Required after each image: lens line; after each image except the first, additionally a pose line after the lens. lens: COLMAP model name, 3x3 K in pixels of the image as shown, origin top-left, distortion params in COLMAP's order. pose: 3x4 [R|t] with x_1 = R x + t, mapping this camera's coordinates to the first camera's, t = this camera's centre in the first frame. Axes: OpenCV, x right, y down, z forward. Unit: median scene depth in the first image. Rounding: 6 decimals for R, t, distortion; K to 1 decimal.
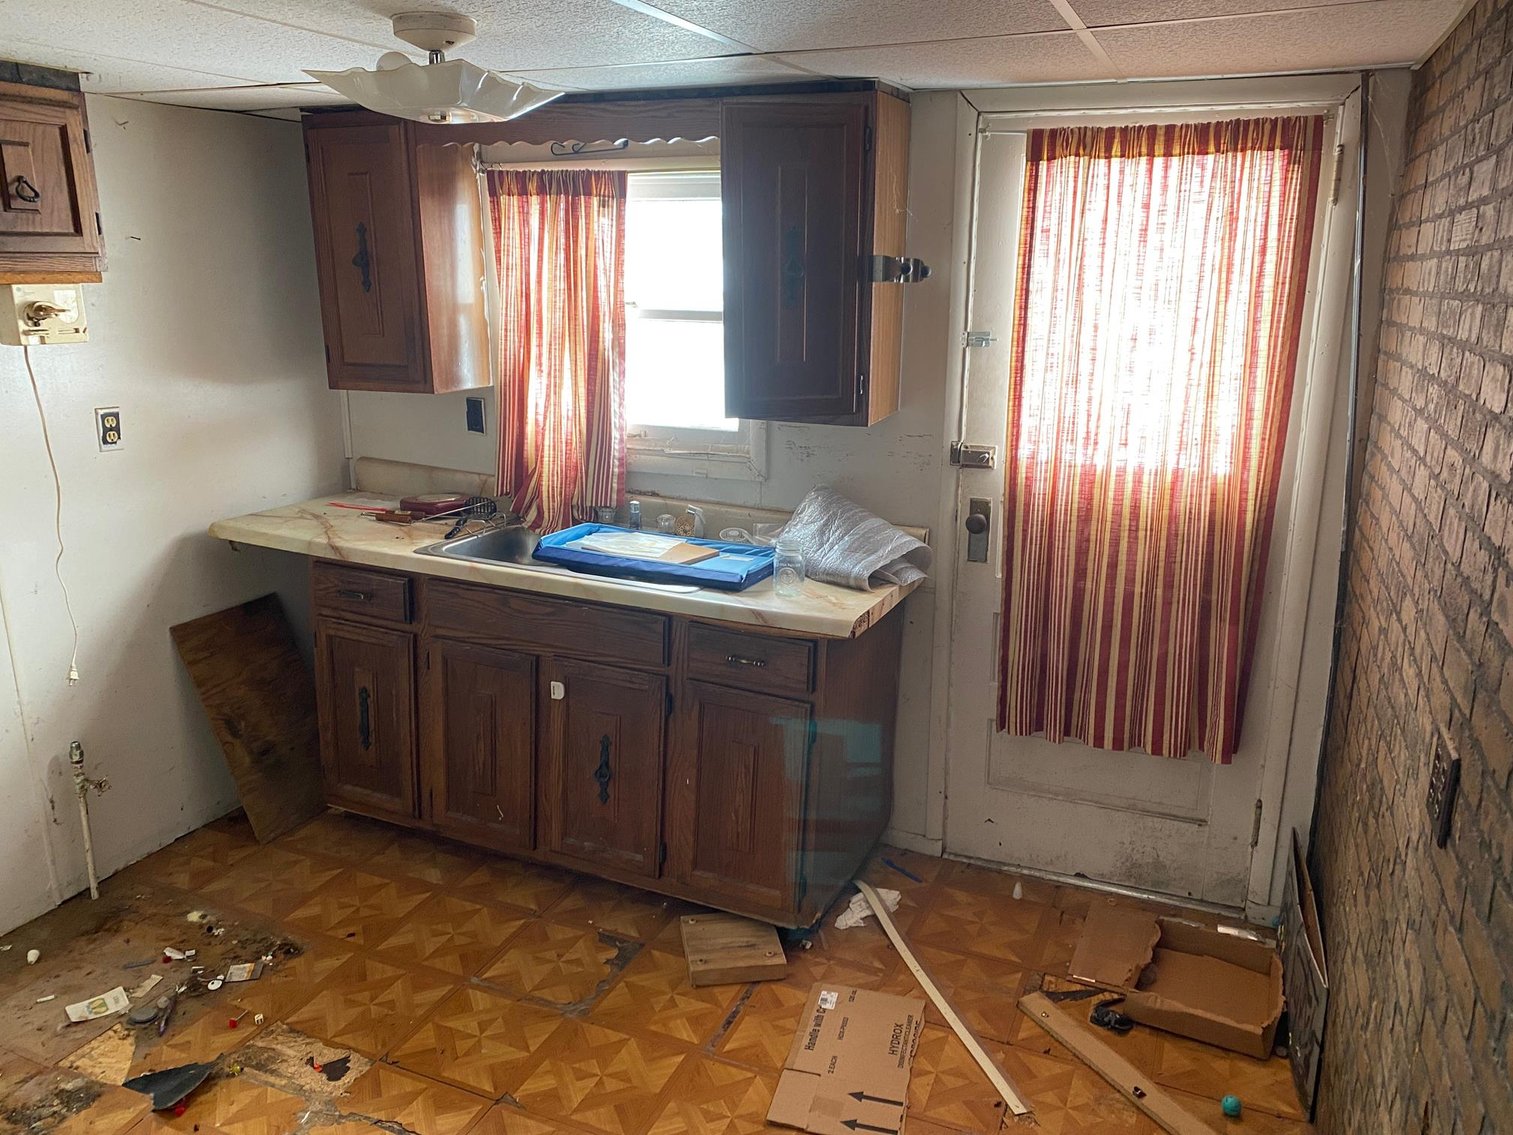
lens RADIAL K [[1113.7, 0, 758.5], [0, 1113.7, 572.7], [0, 0, 1]] dist [0.056140, -0.086786]
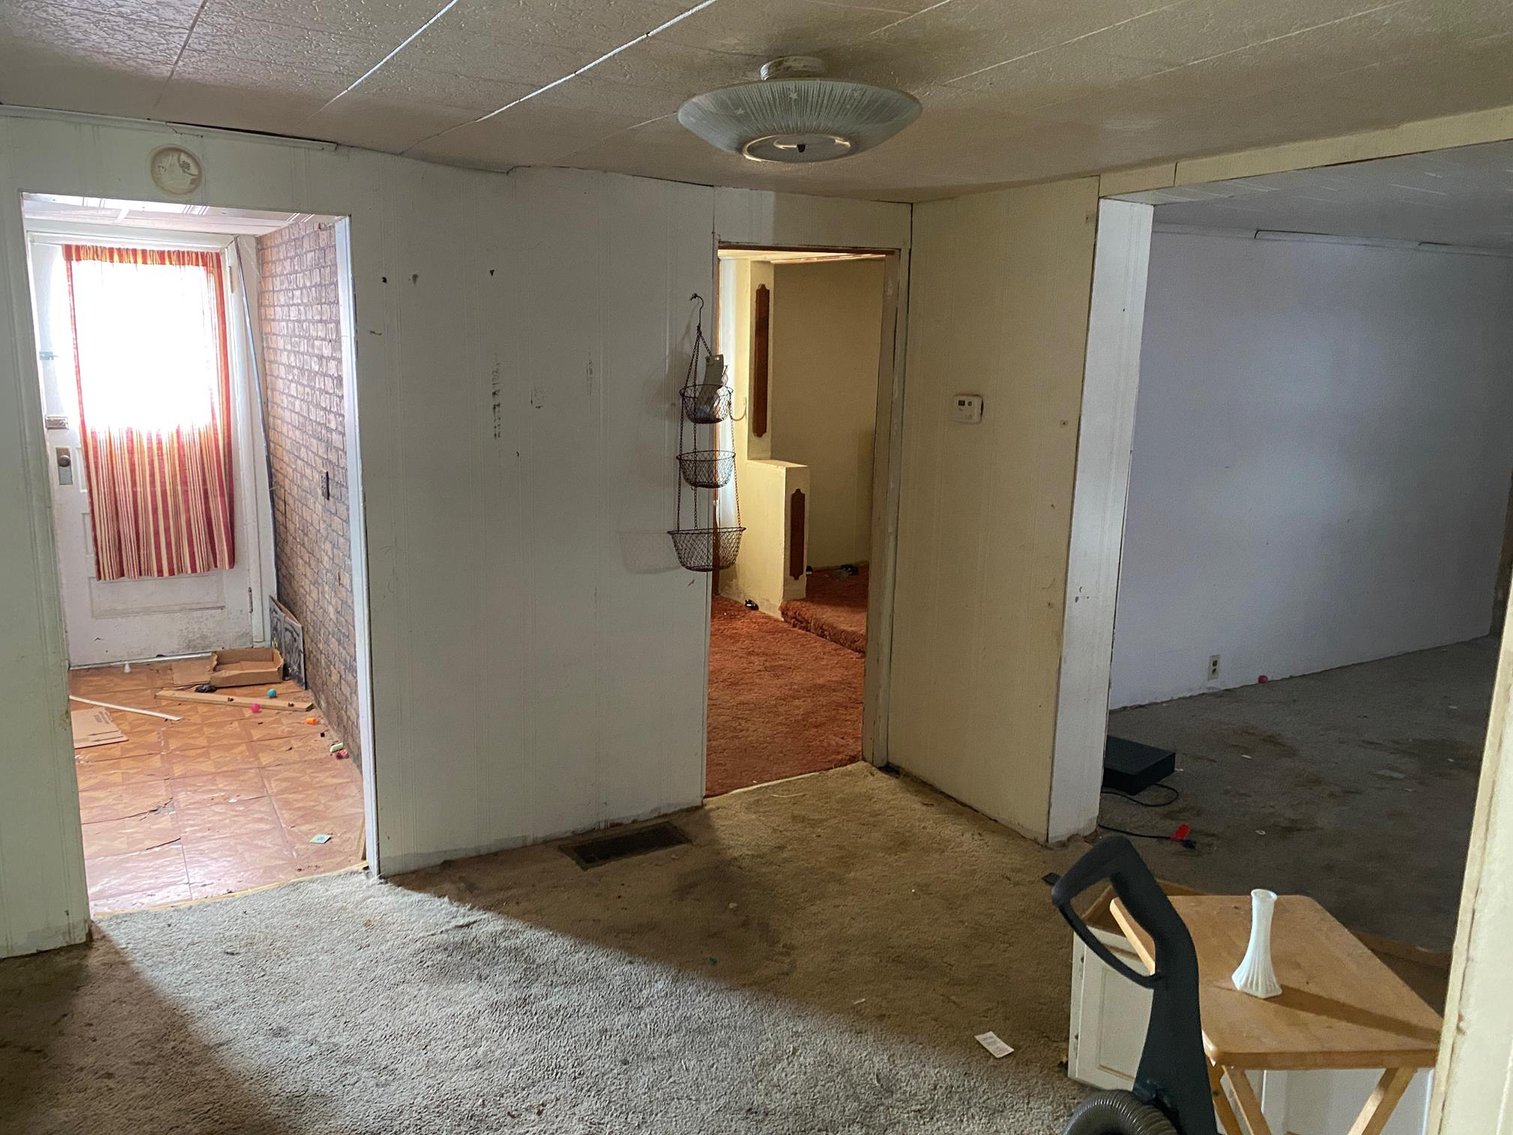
lens RADIAL K [[1161.4, 0, 755.8], [0, 1161.4, 558.6], [0, 0, 1]] dist [0.086504, -0.100742]
pose [[0.600018, -0.139036, 0.787812, -0.685316], [0.179200, 0.983116, 0.037020, 0.250495], [-0.779657, 0.118963, 0.614803, -1.035794]]
